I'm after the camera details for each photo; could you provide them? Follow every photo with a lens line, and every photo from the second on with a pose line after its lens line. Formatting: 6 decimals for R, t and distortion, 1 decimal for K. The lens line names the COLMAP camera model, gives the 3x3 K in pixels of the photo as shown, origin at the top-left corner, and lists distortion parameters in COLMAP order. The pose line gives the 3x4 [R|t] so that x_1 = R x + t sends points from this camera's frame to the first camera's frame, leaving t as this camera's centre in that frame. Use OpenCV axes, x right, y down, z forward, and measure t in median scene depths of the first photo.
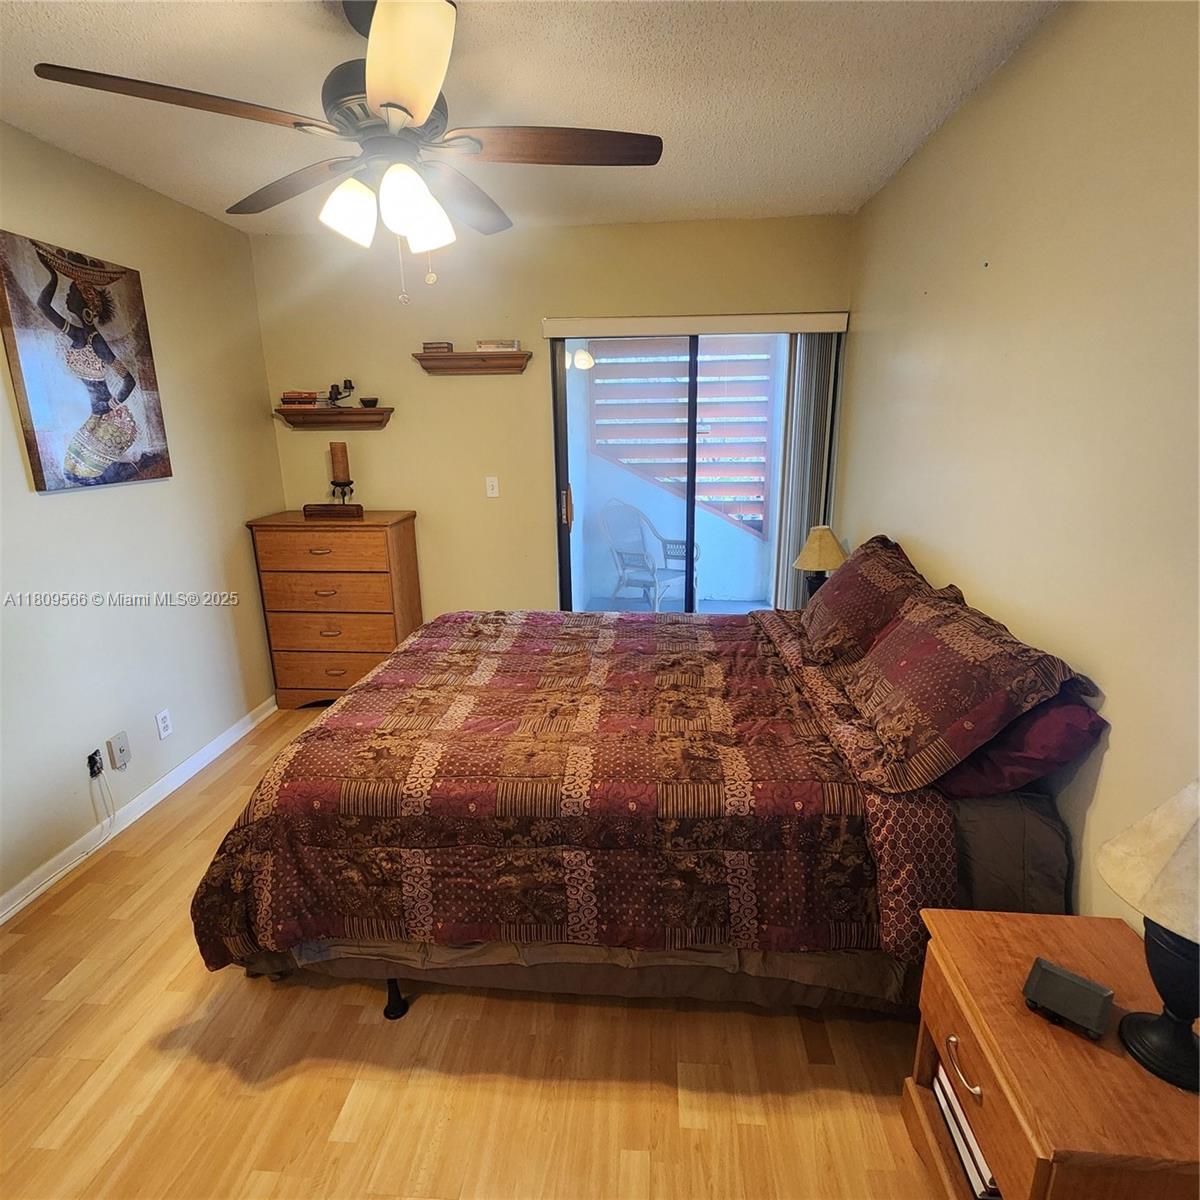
lens RADIAL K [[659.4, 0, 606.4], [0, 659.4, 600.1], [0, 0, 1]] dist [0.004246, -0.001845]
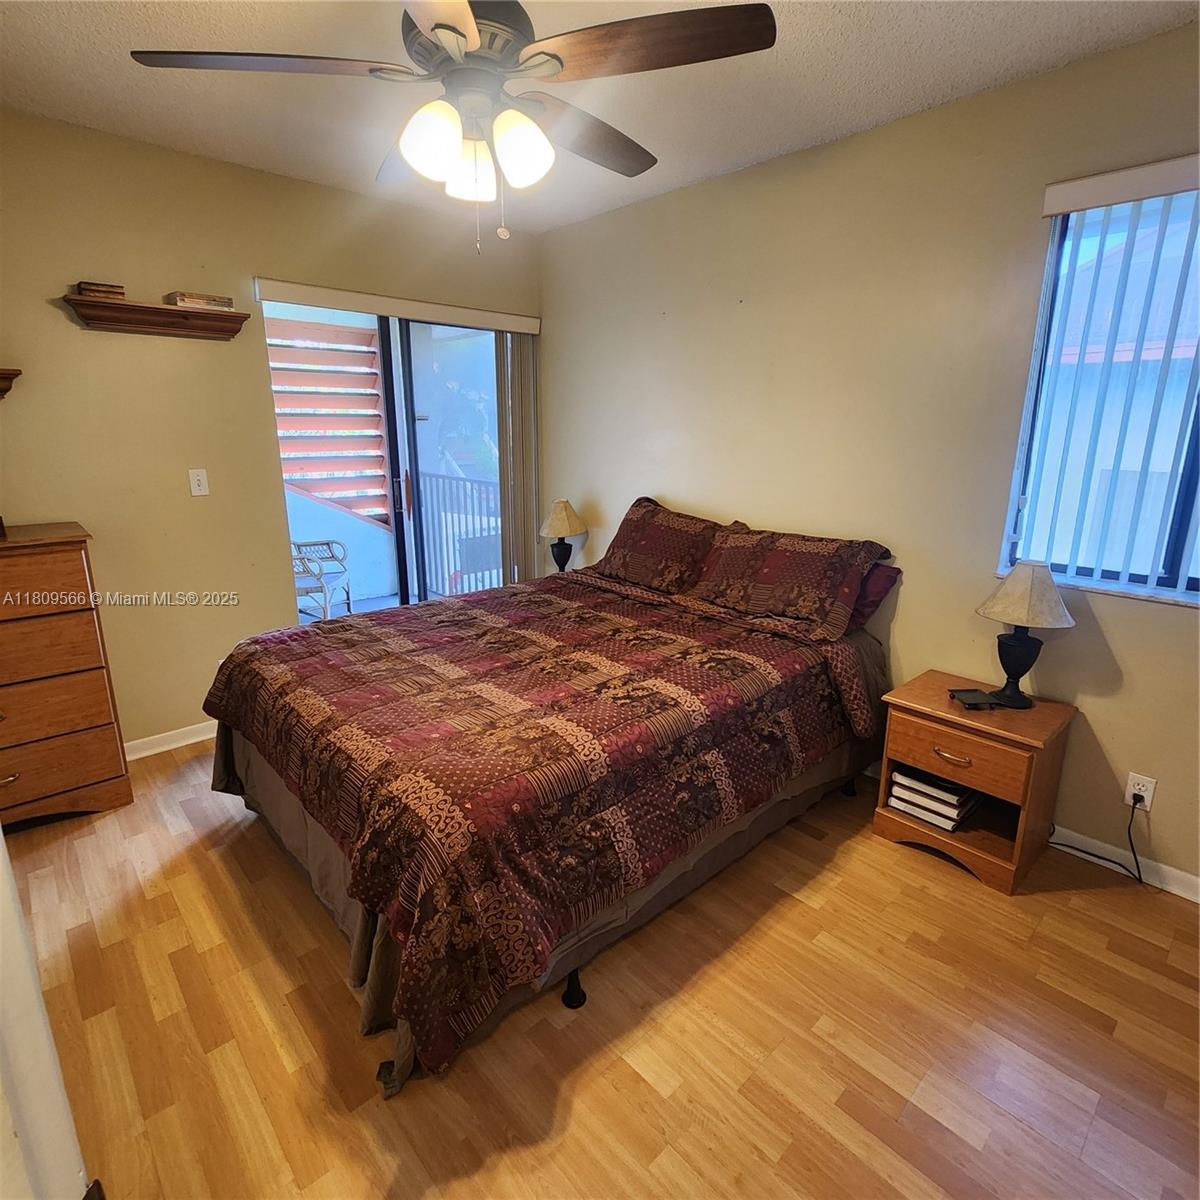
lens RADIAL K [[659.4, 0, 609.1], [0, 659.4, 595.5], [0, 0, 1]] dist [0.004246, -0.001845]
pose [[0.678216, -0.169797, 0.714977, -0.659391], [0.179964, 0.981690, 0.062426, -0.002315], [-0.712486, 0.086332, 0.696355, 0.188687]]
